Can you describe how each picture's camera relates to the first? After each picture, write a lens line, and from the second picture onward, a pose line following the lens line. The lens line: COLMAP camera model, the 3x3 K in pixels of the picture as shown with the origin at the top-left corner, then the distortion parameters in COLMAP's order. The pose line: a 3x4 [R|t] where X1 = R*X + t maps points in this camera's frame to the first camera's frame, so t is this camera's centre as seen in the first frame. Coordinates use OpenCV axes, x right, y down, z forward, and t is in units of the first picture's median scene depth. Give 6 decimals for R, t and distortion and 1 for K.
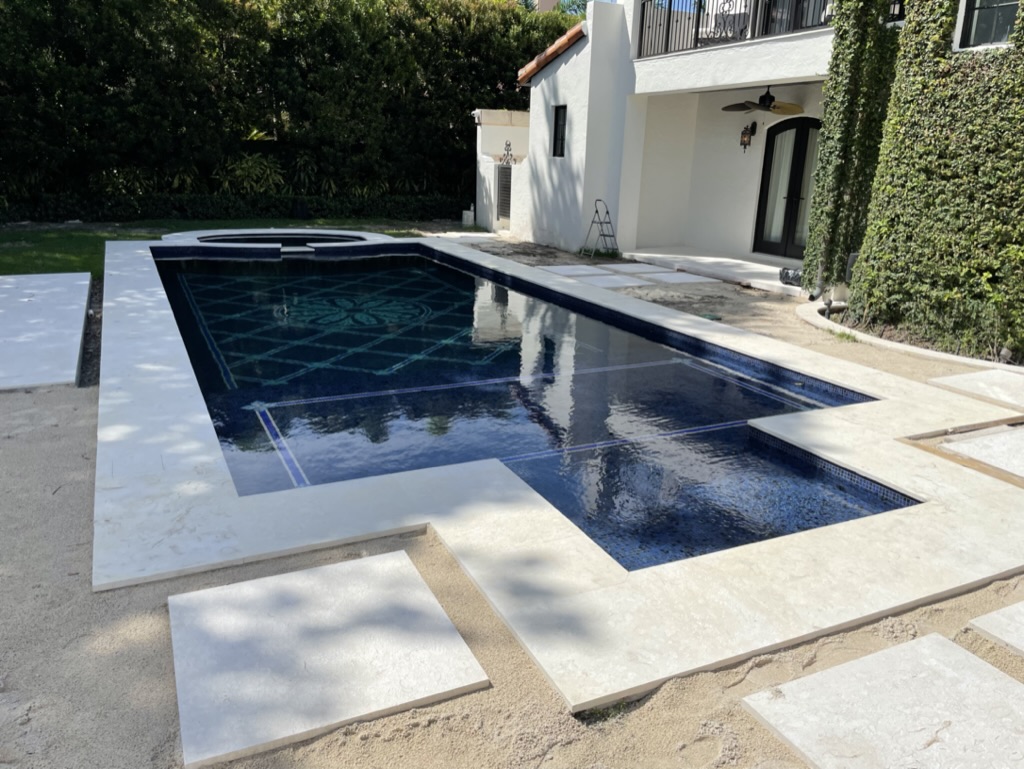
lens RADIAL K [[798.3, 0, 513.7], [0, 798.3, 384.7], [0, 0, 1]] dist [-0.006356, -0.015751]
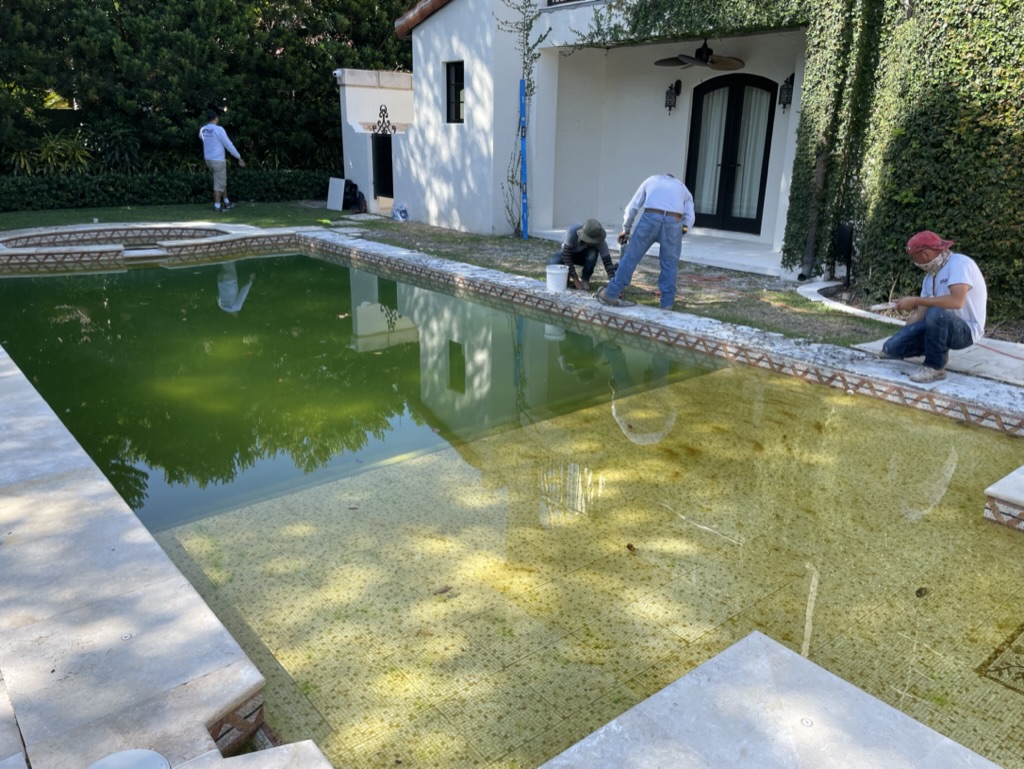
lens RADIAL K [[798.3, 0, 510.1], [0, 798.3, 385.9], [0, 0, 1]] dist [-0.006356, -0.015751]
pose [[0.962956, -0.097391, 0.251456, -0.131343], [0.089343, 0.995061, 0.043253, -0.040512], [-0.254426, -0.019185, 0.966902, 0.164866]]
